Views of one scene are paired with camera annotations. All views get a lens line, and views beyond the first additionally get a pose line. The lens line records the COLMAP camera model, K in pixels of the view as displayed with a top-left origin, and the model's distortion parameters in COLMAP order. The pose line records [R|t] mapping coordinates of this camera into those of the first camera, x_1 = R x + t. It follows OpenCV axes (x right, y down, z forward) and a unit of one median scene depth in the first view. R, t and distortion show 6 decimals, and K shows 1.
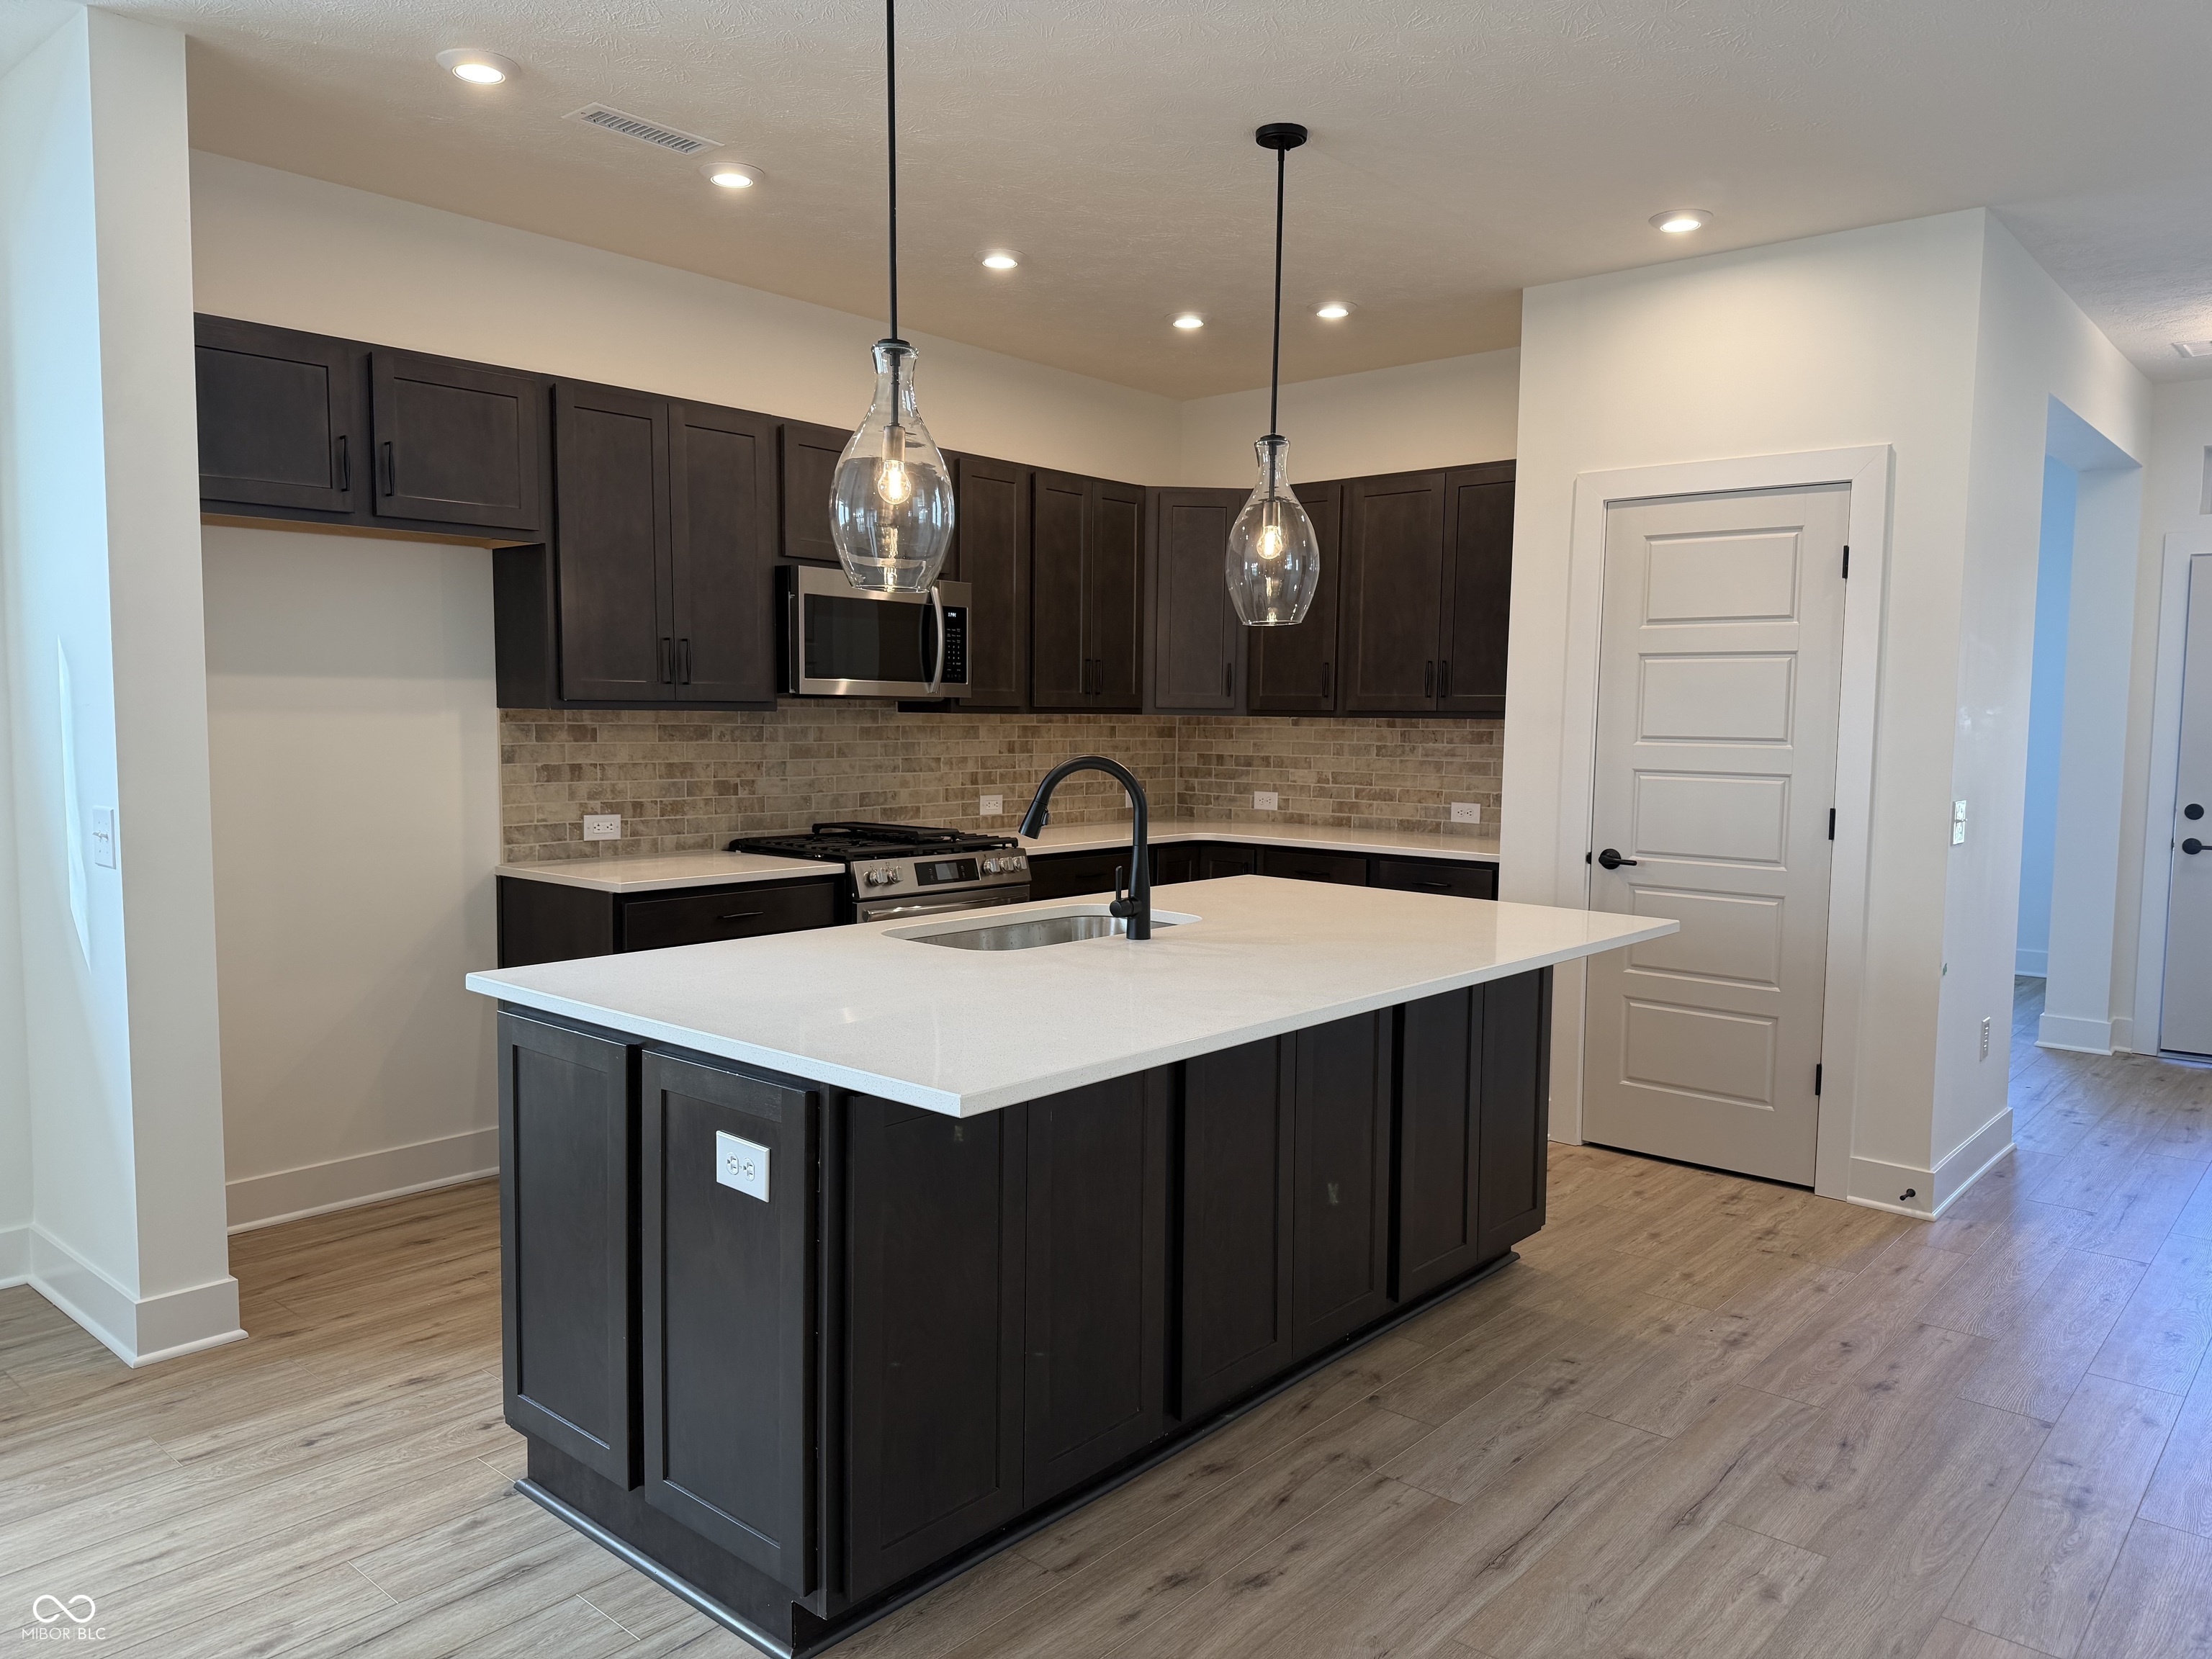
lens RADIAL K [[1556.3, 0, 1099.5], [0, 1556.3, 833.5], [0, 0, 1]] dist [0.002214, 0.001452]
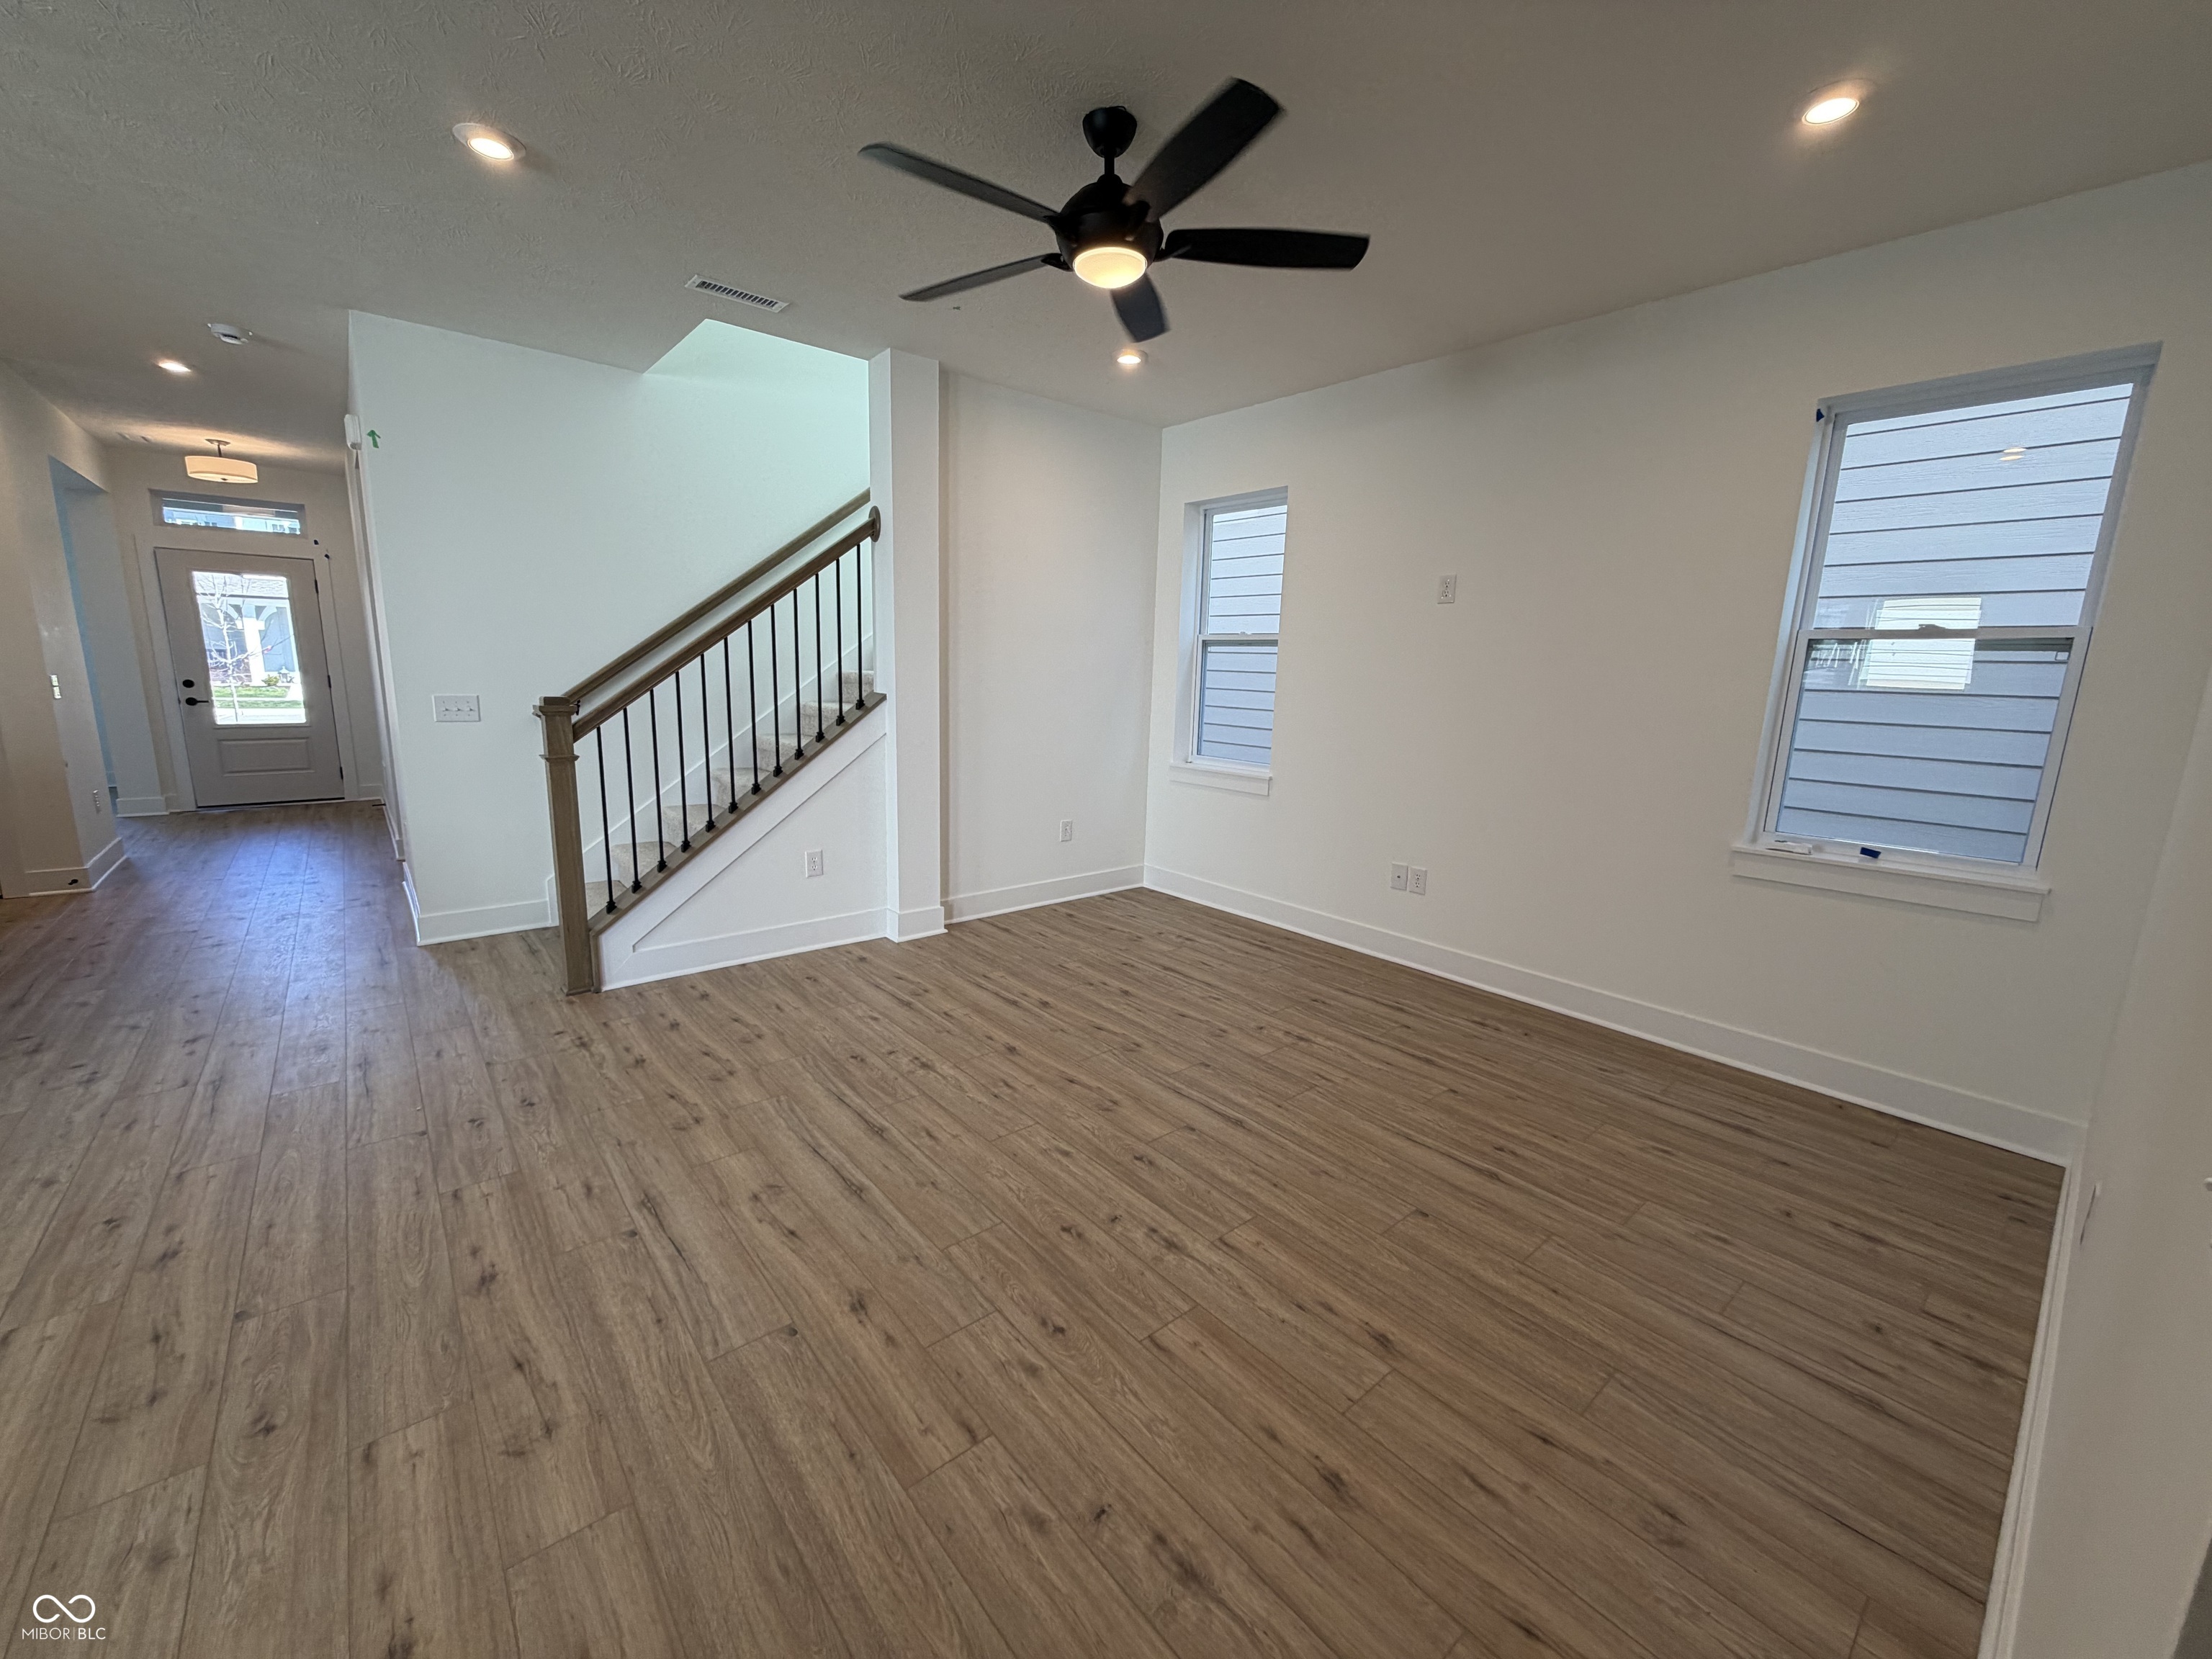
lens RADIAL K [[881.6, 0, 1100.8], [0, 881.6, 832.9], [0, 0, 1]] dist [0.002971, 0.000082]
pose [[0.146794, -0.187883, 0.971160, -0.324150], [0.051130, 0.981924, 0.182237, 0.033973], [-0.987845, 0.022904, 0.153747, -0.398841]]
